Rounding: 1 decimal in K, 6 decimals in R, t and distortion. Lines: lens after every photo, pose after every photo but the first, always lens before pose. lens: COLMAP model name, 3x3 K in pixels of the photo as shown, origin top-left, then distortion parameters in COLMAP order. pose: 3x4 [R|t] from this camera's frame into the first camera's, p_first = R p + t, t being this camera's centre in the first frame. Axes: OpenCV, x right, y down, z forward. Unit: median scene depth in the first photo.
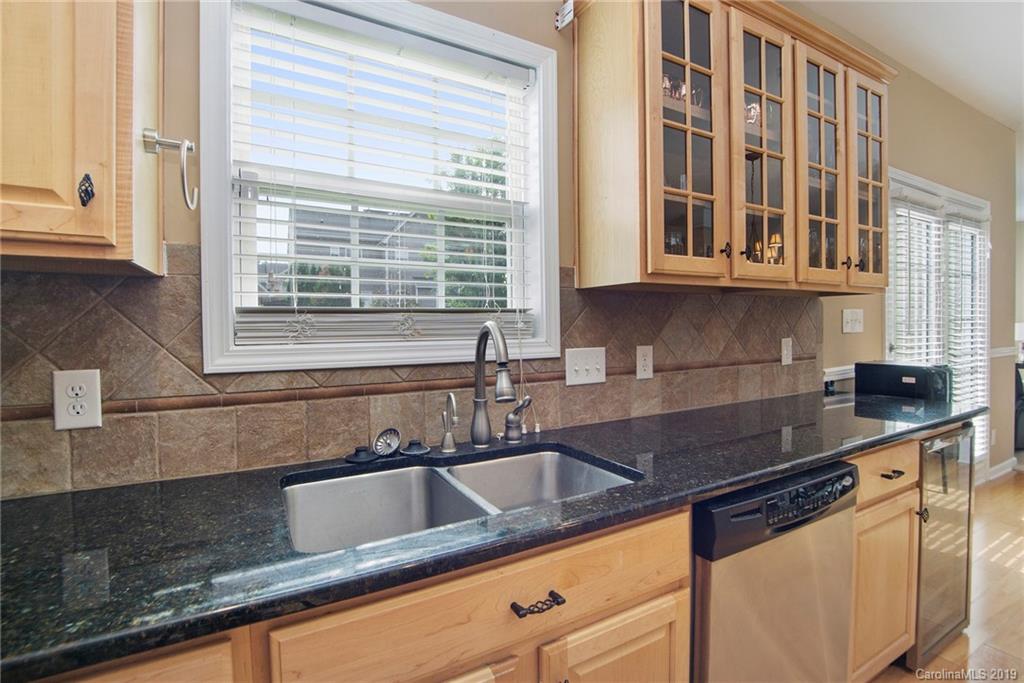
lens RADIAL K [[481.3, 0, 494.6], [0, 481.3, 338.1], [0, 0, 1]] dist [-0.023816, 0.000027]
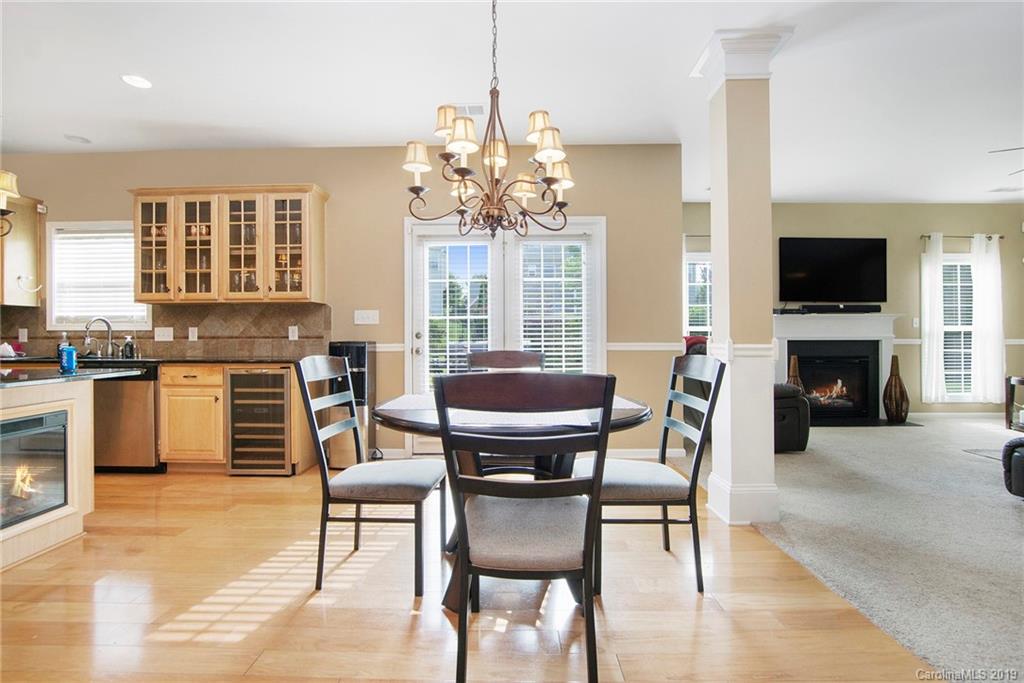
lens RADIAL K [[465.0, 0, 511.6], [0, 465.0, 334.5], [0, 0, 1]] dist [-0.033387, 0.003401]
pose [[0.867003, 0.005843, -0.498269, 3.222266], [-0.018289, 0.999631, -0.020101, 0.077665], [0.497967, 0.026540, 0.866790, -0.228853]]
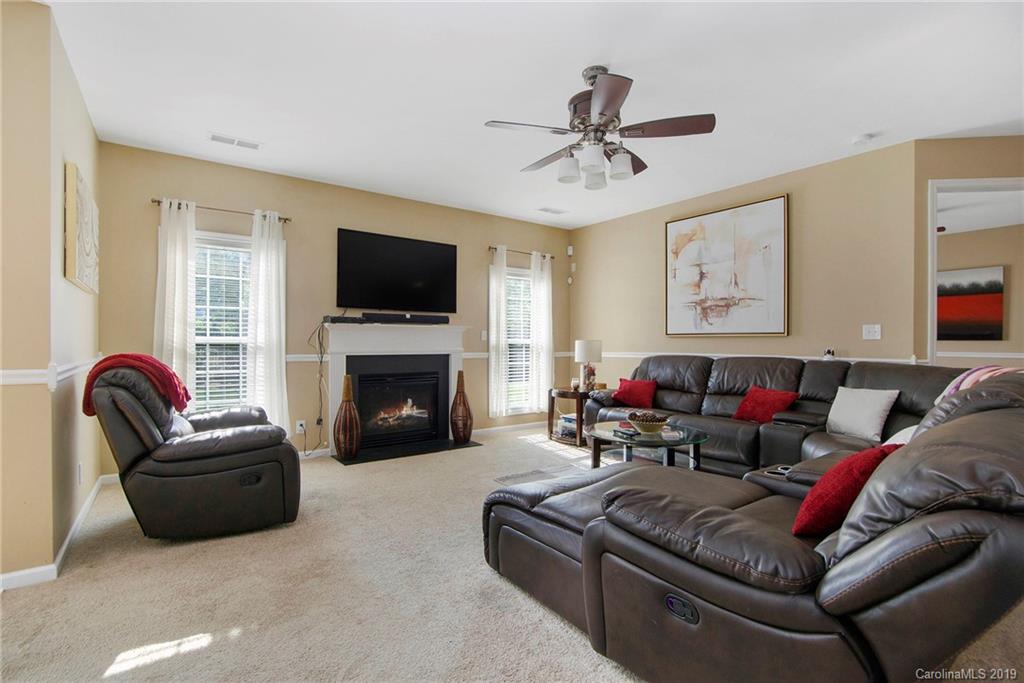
lens RADIAL K [[481.3, 0, 501.2], [0, 481.3, 339.0], [0, 0, 1]] dist [-0.023816, 0.000027]
pose [[0.991745, 0.014242, 0.127430, 3.903340], [-0.010271, 0.999443, -0.031760, -0.008488], [-0.127811, 0.030189, 0.991339, 0.832366]]
